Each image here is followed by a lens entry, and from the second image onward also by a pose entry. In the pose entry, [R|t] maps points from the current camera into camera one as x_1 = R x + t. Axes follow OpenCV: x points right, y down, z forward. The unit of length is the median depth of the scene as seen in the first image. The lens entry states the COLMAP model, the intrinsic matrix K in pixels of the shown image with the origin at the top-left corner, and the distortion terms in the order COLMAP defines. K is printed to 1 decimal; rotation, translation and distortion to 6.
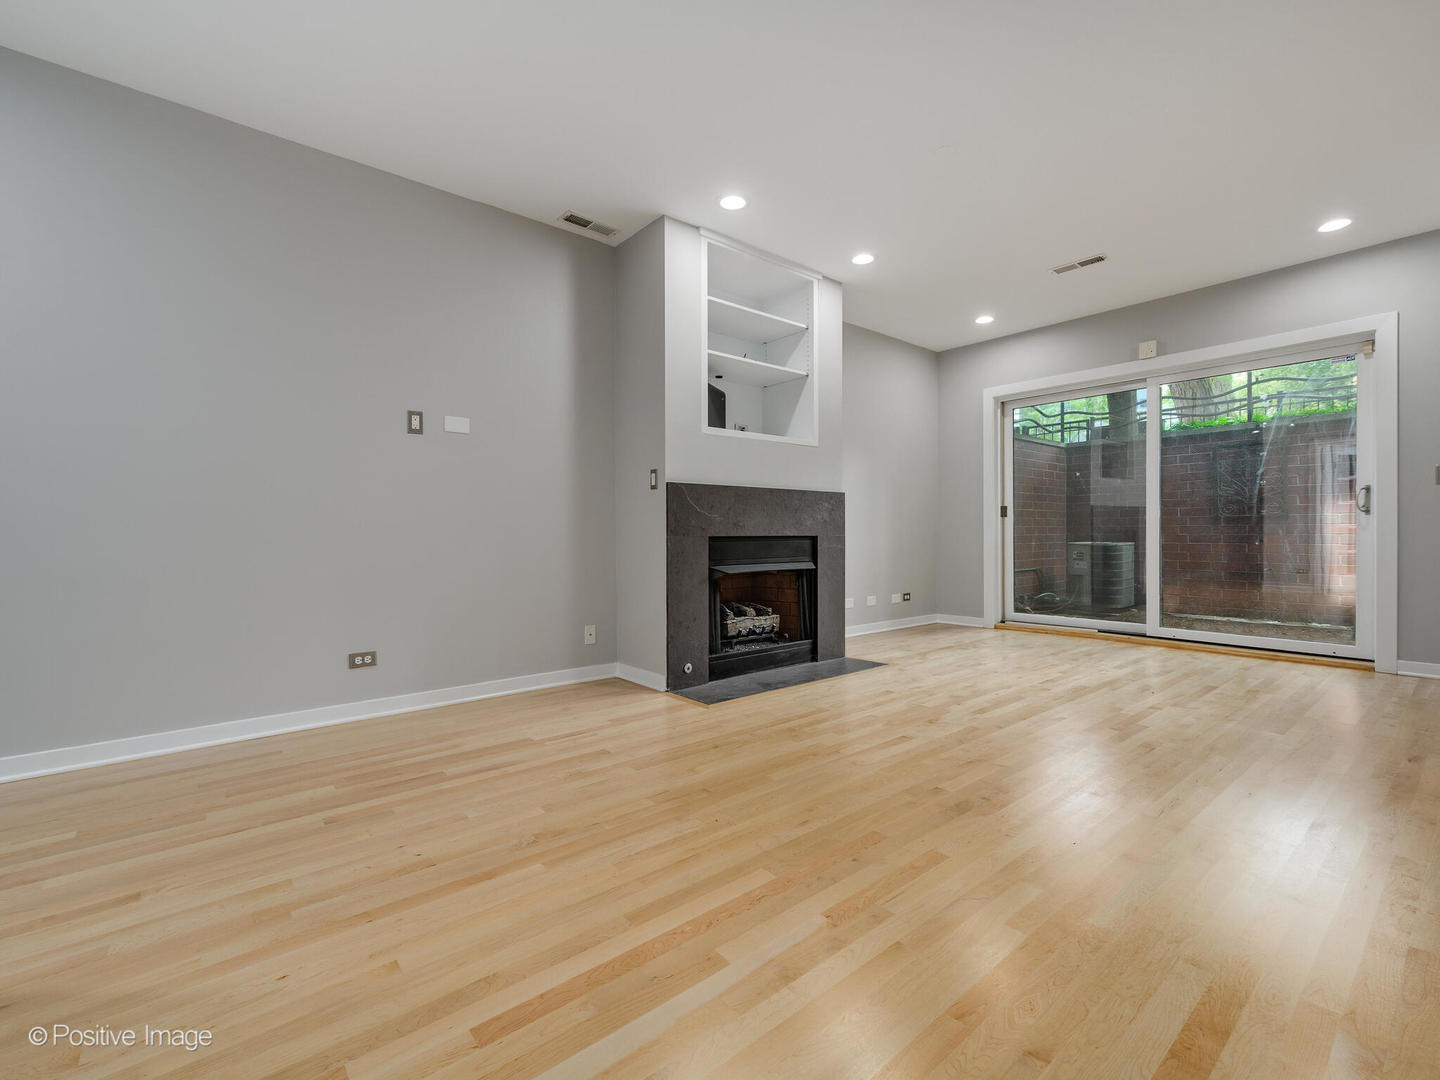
lens RADIAL K [[630.1, 0, 719.2], [0, 630.1, 536.4], [0, 0, 1]] dist [0.000700, -0.000487]
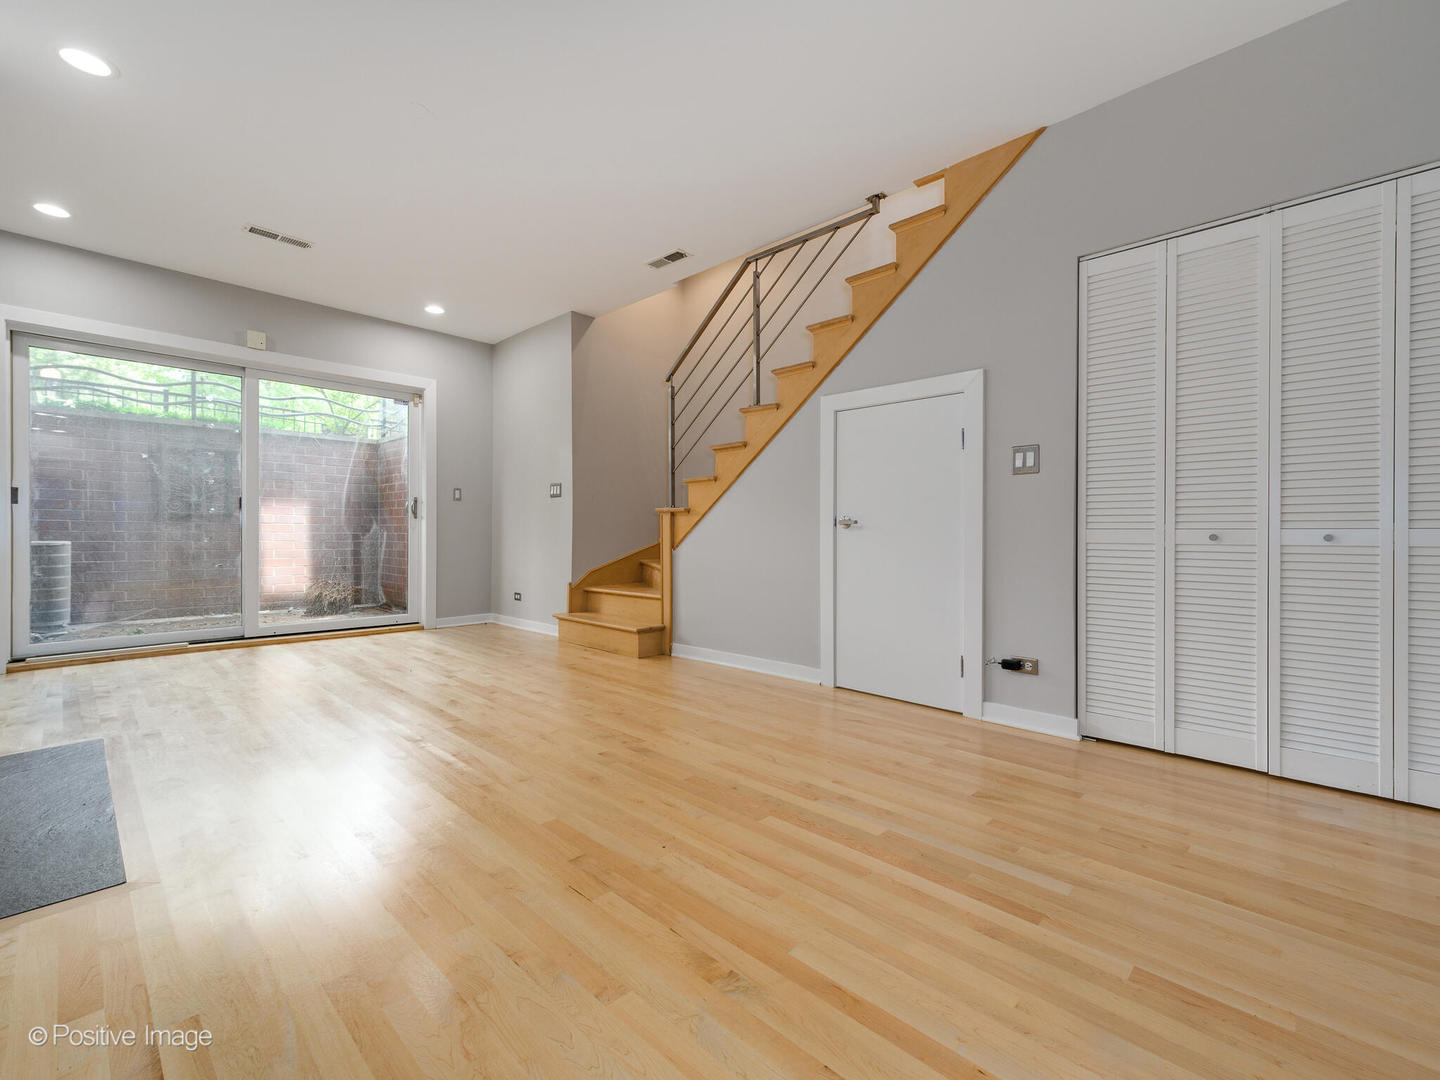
lens RADIAL K [[630.1, 0, 719.2], [0, 630.1, 536.4], [0, 0, 1]] dist [0.000700, -0.000487]
pose [[-0.101322, 0.001152, 0.994853, -0.741067], [-0.003846, 0.999991, -0.001550, 0.006862], [-0.994846, -0.003984, -0.101317, 0.825491]]
